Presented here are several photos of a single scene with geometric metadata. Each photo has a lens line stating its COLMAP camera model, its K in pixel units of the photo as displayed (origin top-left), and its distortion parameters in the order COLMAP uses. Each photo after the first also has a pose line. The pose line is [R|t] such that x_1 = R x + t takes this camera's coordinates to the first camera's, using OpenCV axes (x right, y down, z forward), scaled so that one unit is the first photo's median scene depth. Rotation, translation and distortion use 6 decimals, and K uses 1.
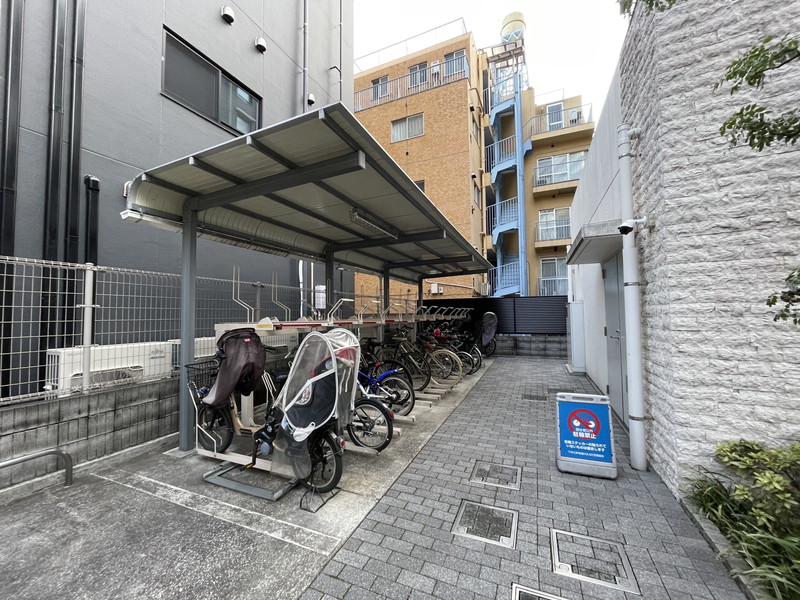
lens RADIAL K [[323.8, 0, 405.2], [0, 323.8, 298.8], [0, 0, 1]] dist [0.004456, 0.000872]
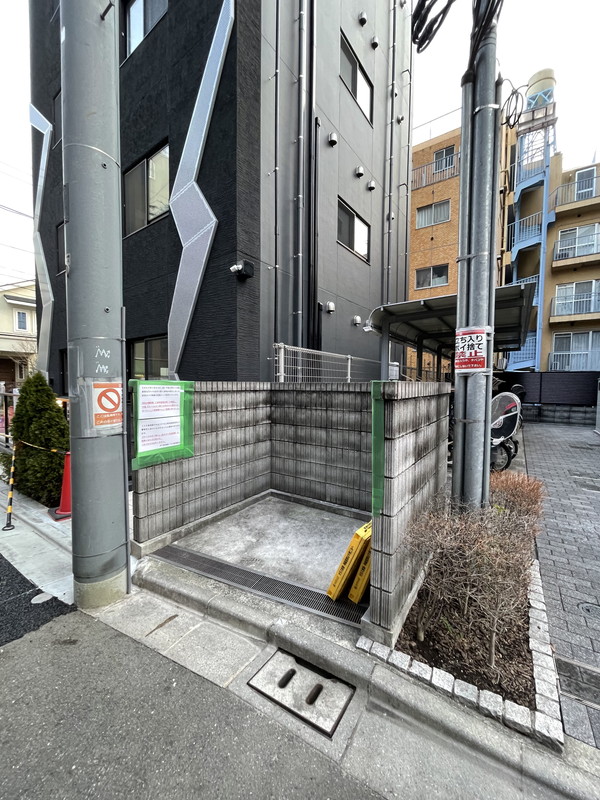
lens RADIAL K [[323.8, 0, 294.8], [0, 323.8, 400.0], [0, 0, 1]] dist [0.004456, 0.000872]
pose [[0.979439, 0.038712, -0.197993, -0.199914], [-0.018168, 0.994354, 0.104546, -0.008022], [0.200922, -0.098799, 0.974612, -0.216246]]
